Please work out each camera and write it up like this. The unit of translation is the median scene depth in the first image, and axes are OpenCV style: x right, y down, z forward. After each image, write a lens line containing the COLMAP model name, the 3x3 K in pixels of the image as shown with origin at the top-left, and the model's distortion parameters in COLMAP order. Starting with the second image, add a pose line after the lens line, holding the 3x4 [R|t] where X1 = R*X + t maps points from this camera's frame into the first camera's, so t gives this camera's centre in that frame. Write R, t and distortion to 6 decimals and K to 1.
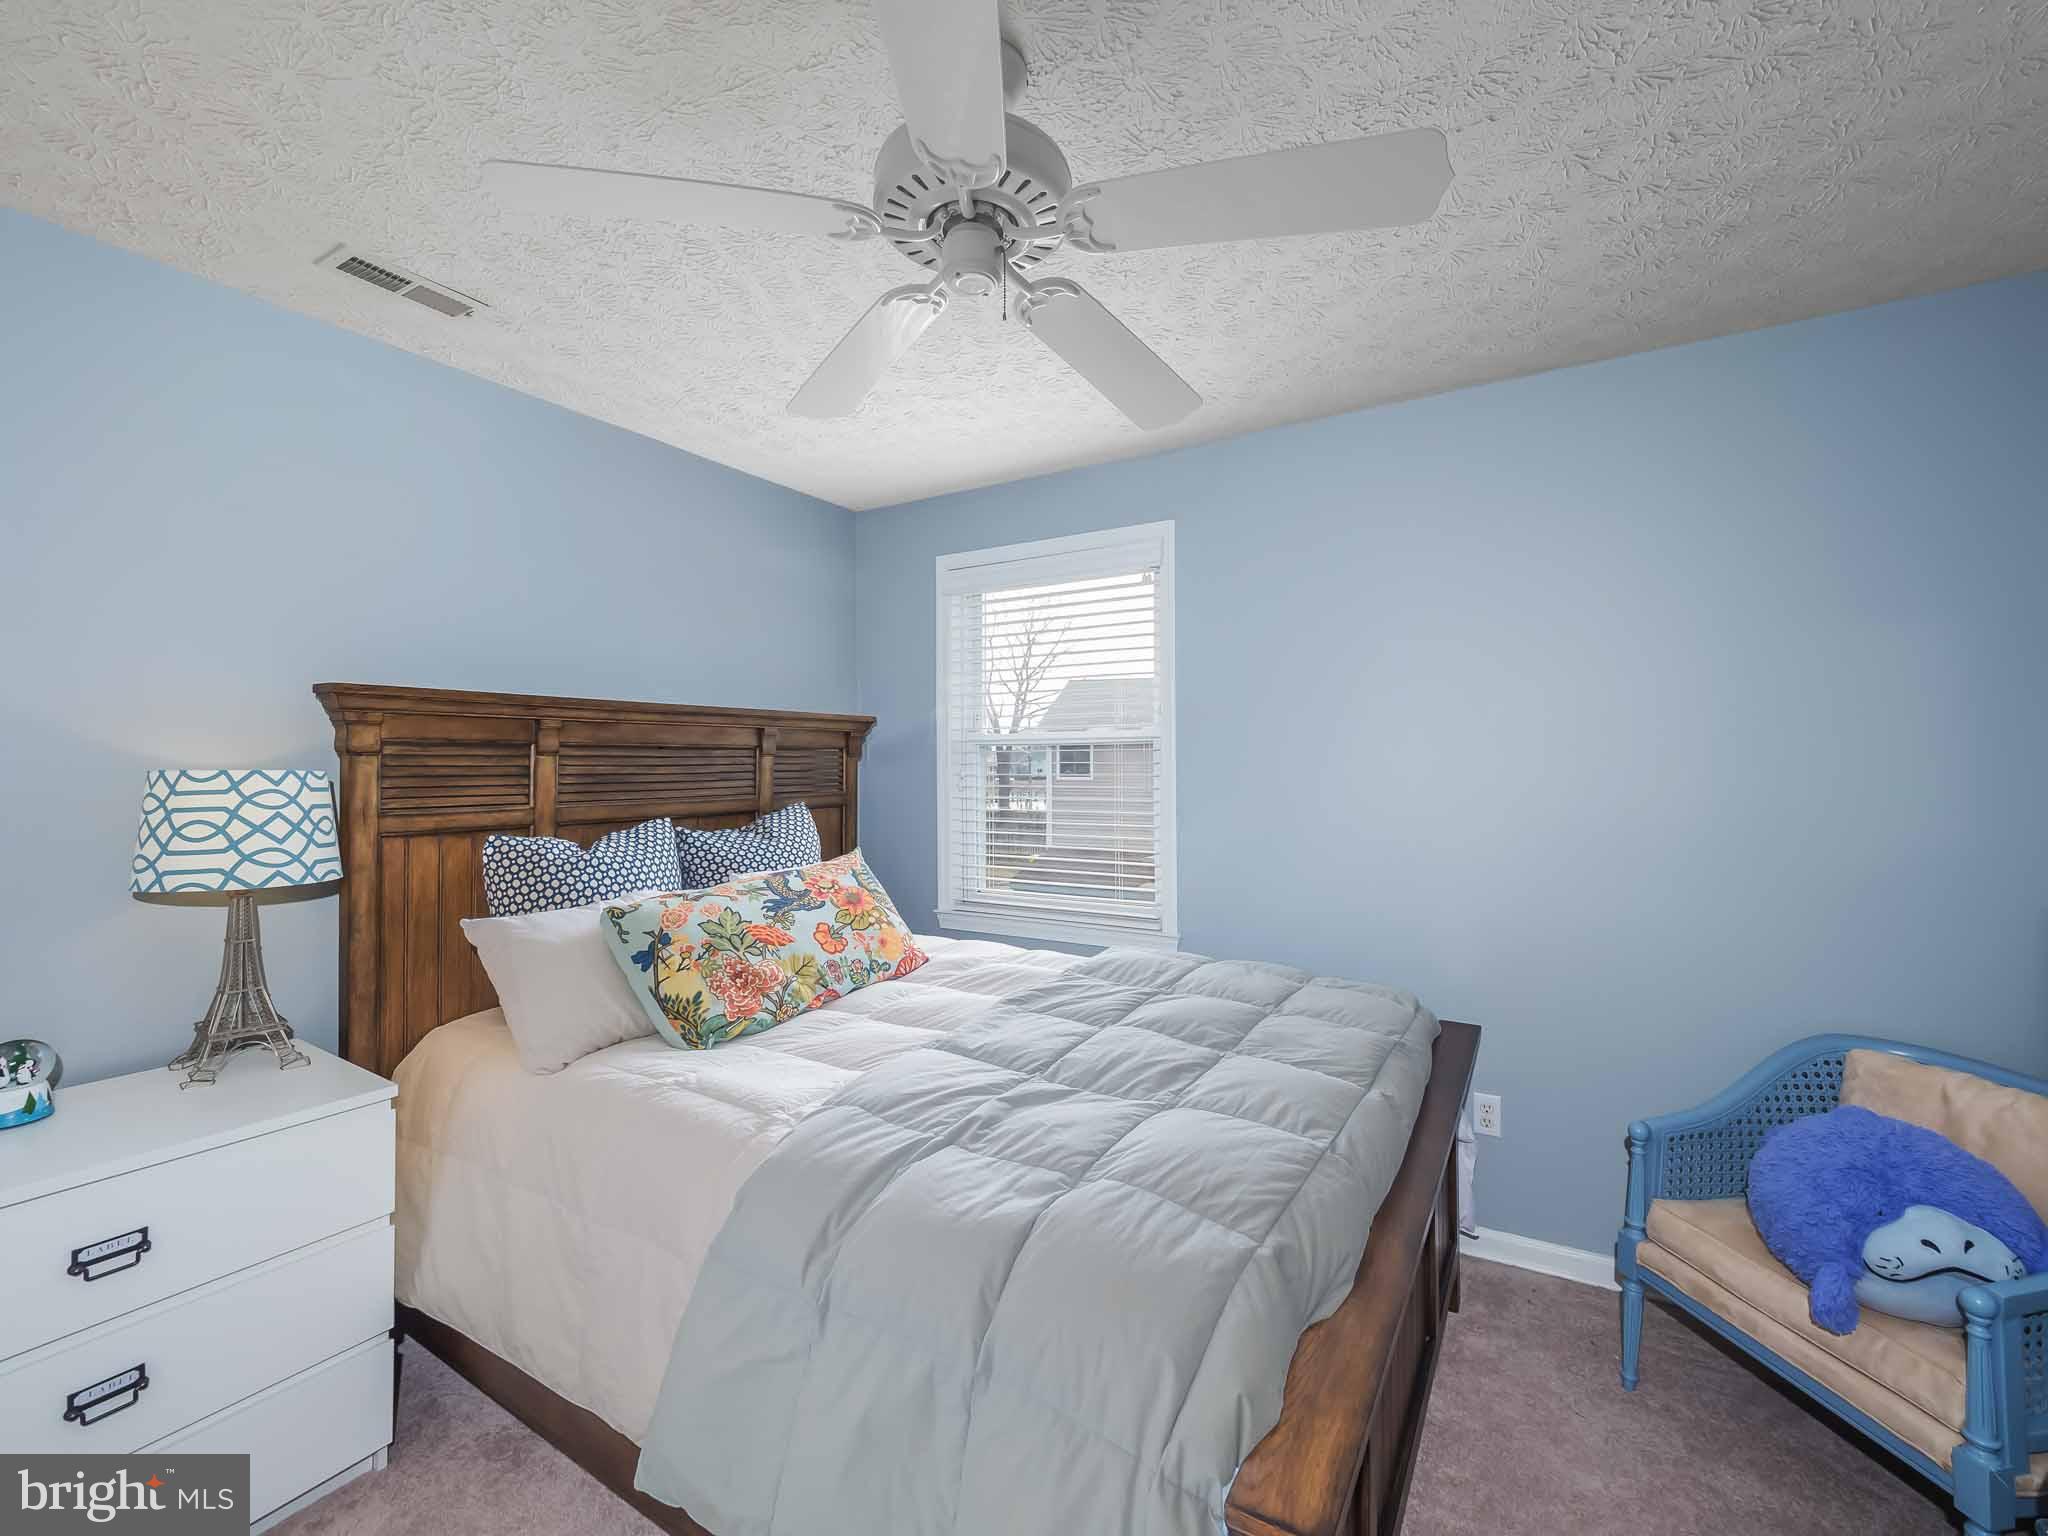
lens RADIAL K [[867.6, 0, 1023.1], [0, 867.6, 759.9], [0, 0, 1]] dist [-0.016933, -0.000746]
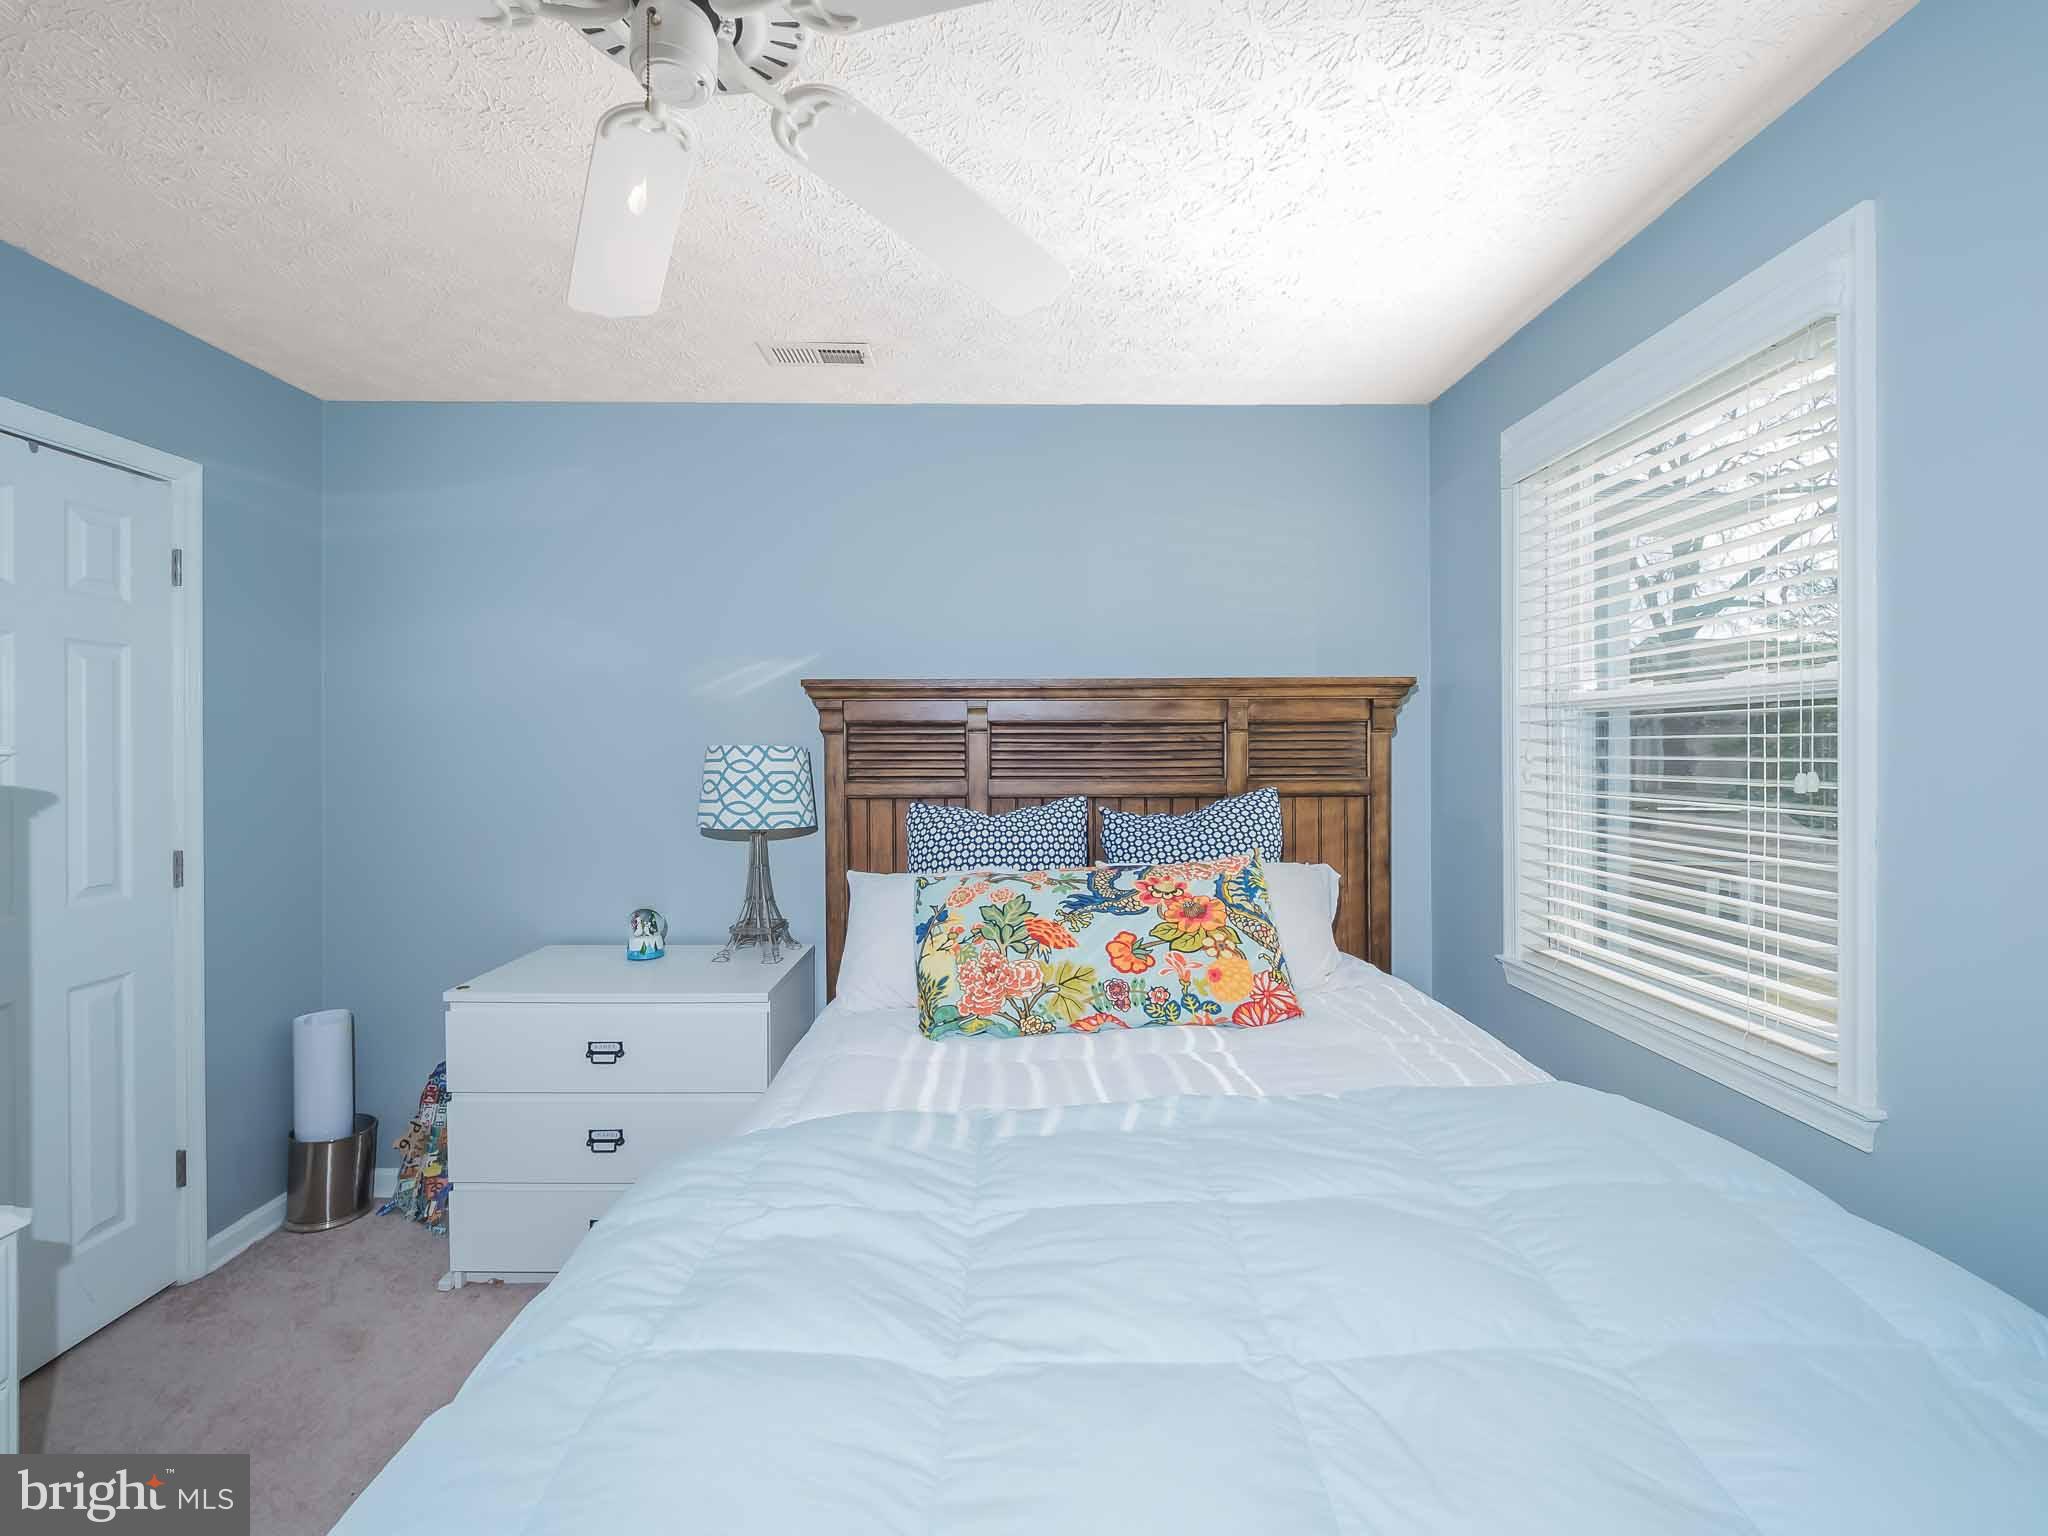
lens RADIAL K [[870.5, 0, 1009.7], [0, 870.5, 749.7], [0, 0, 1]] dist [0.012027, -0.000415]
pose [[0.522502, 0.006923, -0.852610, 0.479556], [0.003640, 0.999940, 0.010350, 0.005093], [0.852630, -0.008512, 0.522445, 0.541261]]
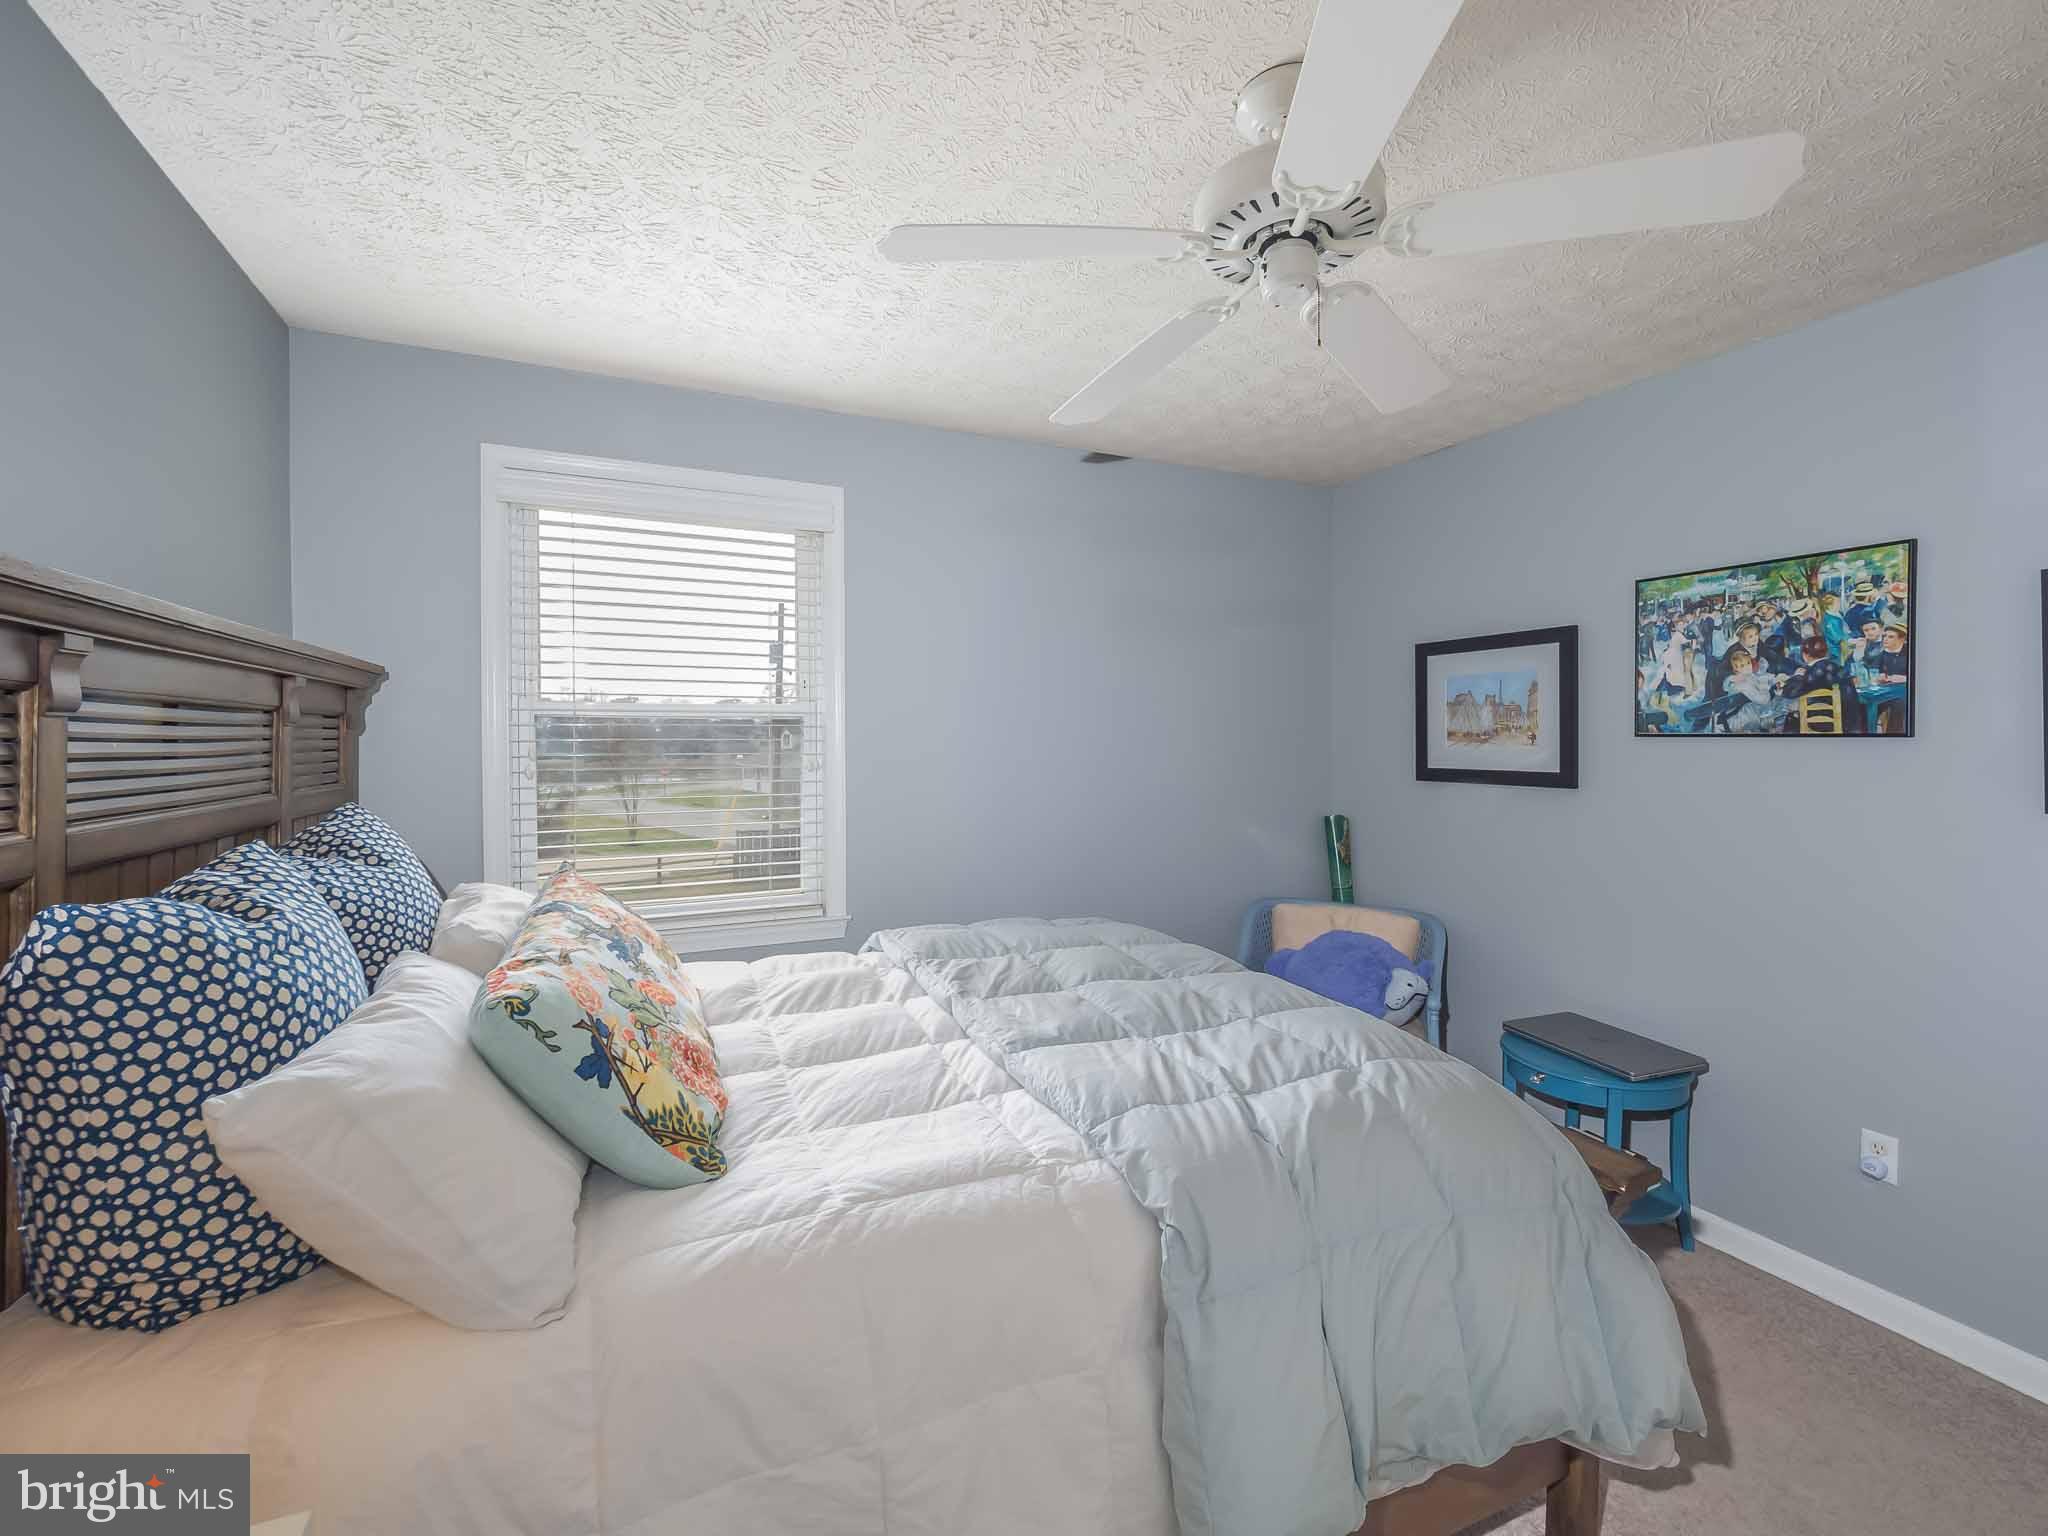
lens RADIAL K [[867.6, 0, 1023.1], [0, 867.6, 759.9], [0, 0, 1]] dist [-0.016933, -0.000746]
pose [[0.553598, -0.012245, 0.832694, -0.746845], [-0.006471, 0.999798, 0.019005, 0.007589], [-0.832759, -0.015909, 0.553407, 0.427059]]
